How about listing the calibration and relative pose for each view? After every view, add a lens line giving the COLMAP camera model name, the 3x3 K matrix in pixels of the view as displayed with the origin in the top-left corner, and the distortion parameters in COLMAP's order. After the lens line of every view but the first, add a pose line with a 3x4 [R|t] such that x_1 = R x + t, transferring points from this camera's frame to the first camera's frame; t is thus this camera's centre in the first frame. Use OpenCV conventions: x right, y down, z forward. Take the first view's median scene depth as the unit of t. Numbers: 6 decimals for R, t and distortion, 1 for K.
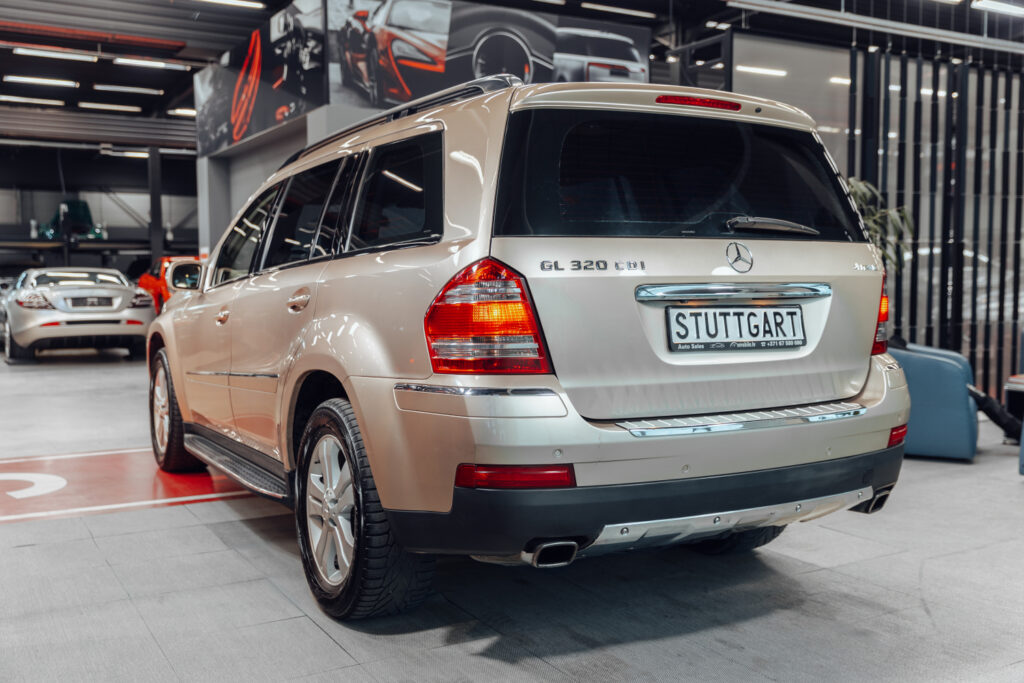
lens RADIAL K [[1060.7, 0, 507.5], [0, 1060.7, 343.4], [0, 0, 1]] dist [0.054137, 0.000000]
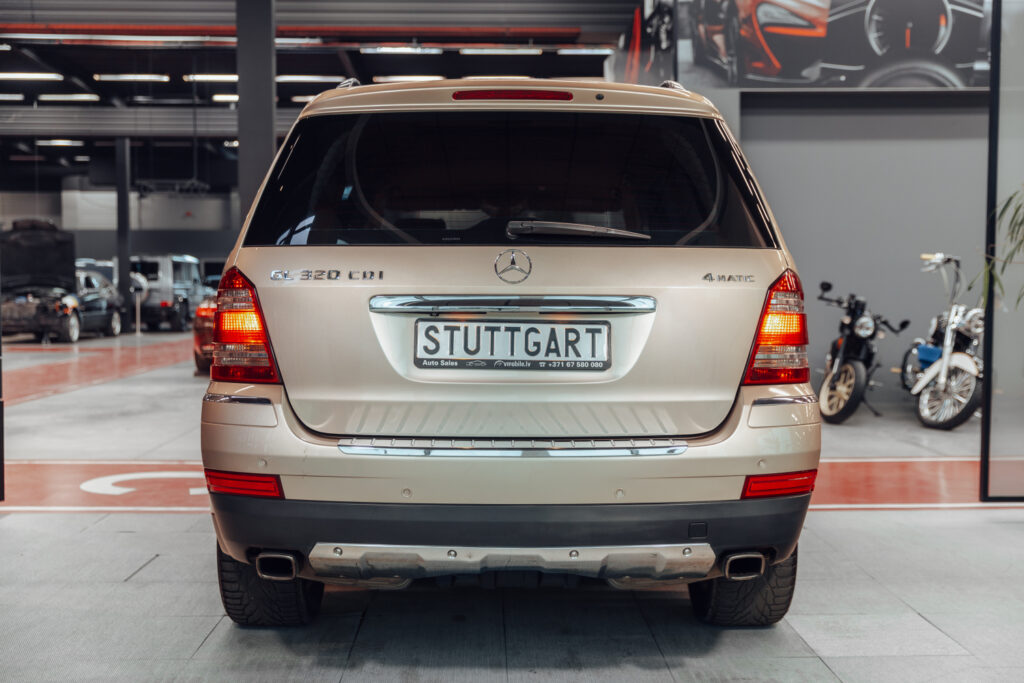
lens RADIAL K [[1290.9, 0, 485.6], [0, 1290.9, 344.1], [0, 0, 1]] dist [0.052707, 0.000000]
pose [[0.865447, 0.029274, -0.500145, 0.732769], [-0.037942, 0.999254, -0.007166, -0.006476], [0.499562, 0.025178, 0.865912, 0.044879]]
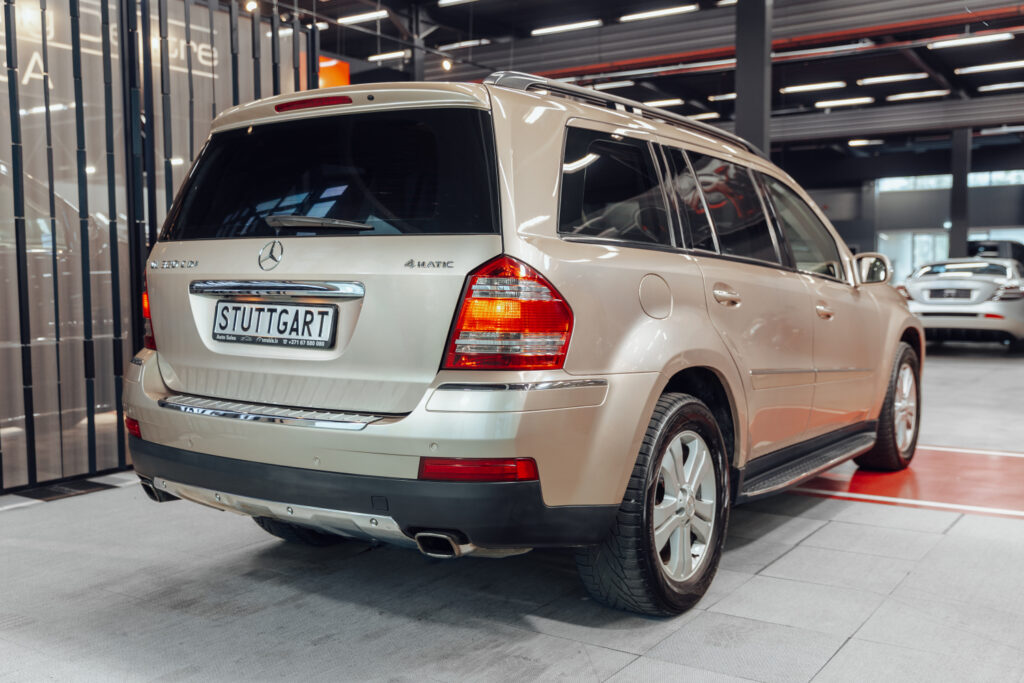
lens RADIAL K [[1060.7, 0, 484.9], [0, 1060.7, 351.6], [0, 0, 1]] dist [0.054137, 0.000000]
pose [[0.406290, 0.074392, -0.910711, 1.225557], [-0.056771, 0.996810, 0.056098, -0.056563], [0.911979, 0.028910, 0.409217, 0.757447]]
